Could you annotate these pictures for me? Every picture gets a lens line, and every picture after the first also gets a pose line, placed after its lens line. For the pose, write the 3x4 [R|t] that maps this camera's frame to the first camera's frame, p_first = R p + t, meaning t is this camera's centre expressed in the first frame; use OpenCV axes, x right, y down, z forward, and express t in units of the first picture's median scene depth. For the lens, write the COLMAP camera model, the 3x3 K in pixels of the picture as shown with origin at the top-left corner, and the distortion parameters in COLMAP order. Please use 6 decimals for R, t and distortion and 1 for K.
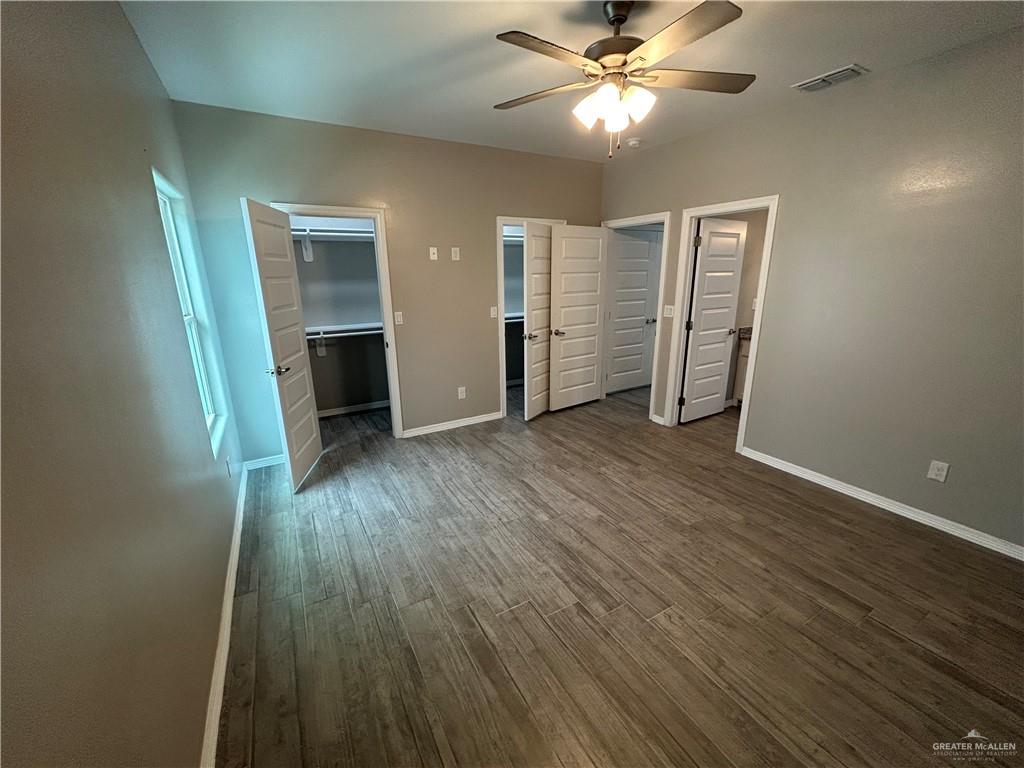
lens RADIAL K [[411.5, 0, 513.8], [0, 411.5, 382.9], [0, 0, 1]] dist [0.000212, 0.000952]
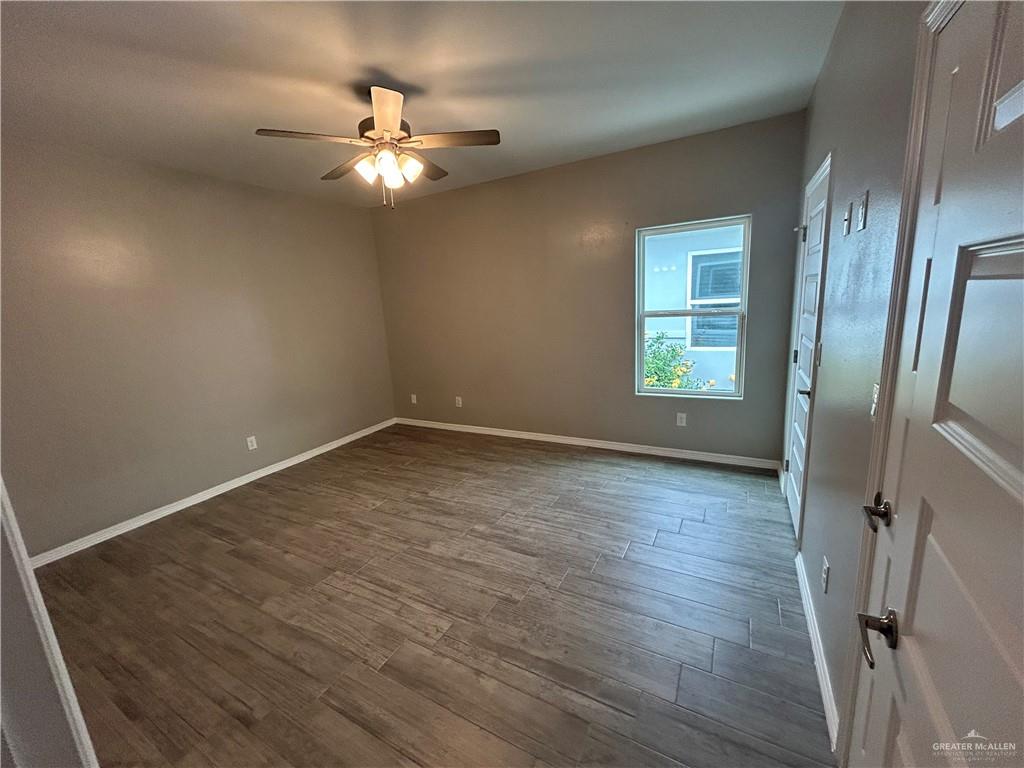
lens RADIAL K [[411.5, 0, 511.7], [0, 411.5, 382.5], [0, 0, 1]] dist [0.000212, 0.000952]
pose [[-0.852269, 0.168681, -0.495160, 0.458782], [-0.065388, 0.904805, 0.420775, -0.453855], [0.519000, 0.390991, -0.760108, 1.692870]]
